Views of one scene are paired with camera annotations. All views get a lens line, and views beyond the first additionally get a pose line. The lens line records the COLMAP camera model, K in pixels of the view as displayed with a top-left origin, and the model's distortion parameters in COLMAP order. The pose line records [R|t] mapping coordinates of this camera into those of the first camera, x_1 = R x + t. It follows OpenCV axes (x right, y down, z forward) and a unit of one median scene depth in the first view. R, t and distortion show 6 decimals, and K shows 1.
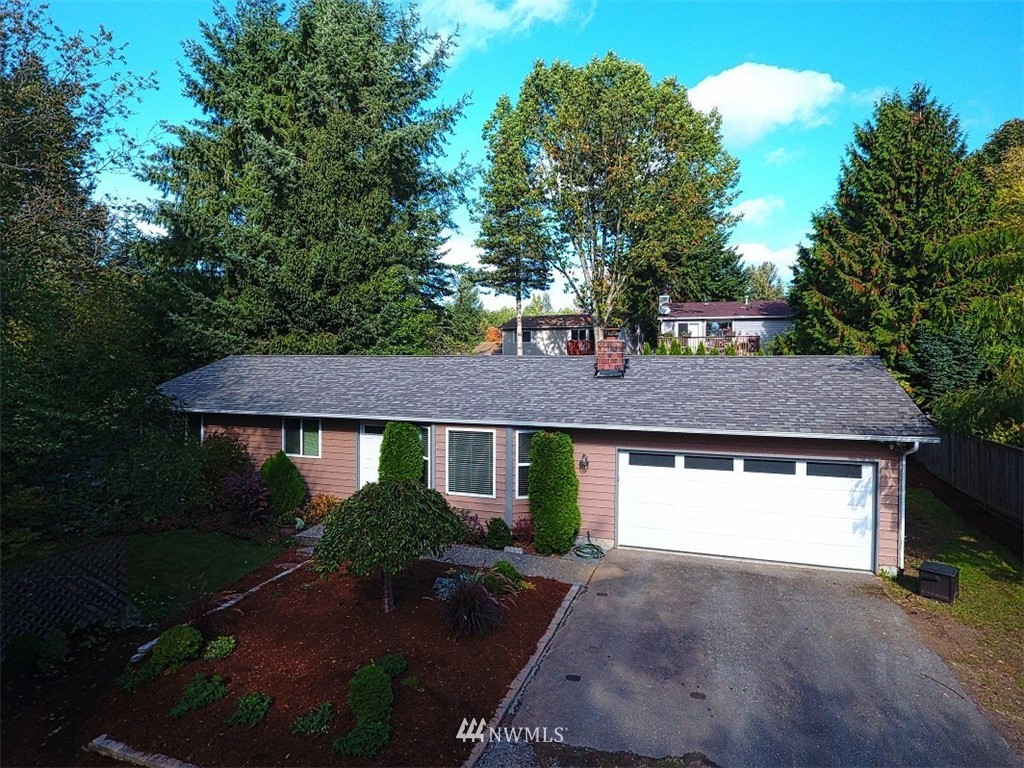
lens RADIAL K [[595.5, 0, 513.1], [0, 595.5, 366.7], [0, 0, 1]] dist [-0.009379, -0.001333]
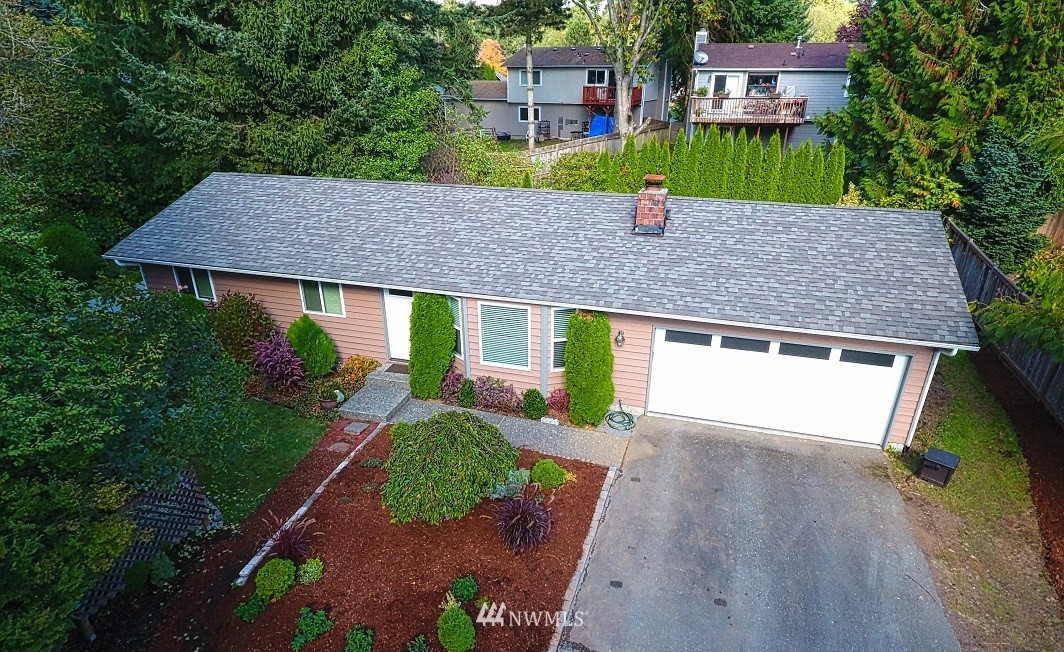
lens RADIAL K [[620.2, 0, 532.7], [0, 620.2, 383.2], [0, 0, 1]] dist [-0.013315, 0.000264]
pose [[0.999471, -0.020701, 0.025073, -0.051533], [0.007328, 0.894712, 0.446583, -0.226174], [-0.031678, -0.446163, 0.894391, 0.044256]]
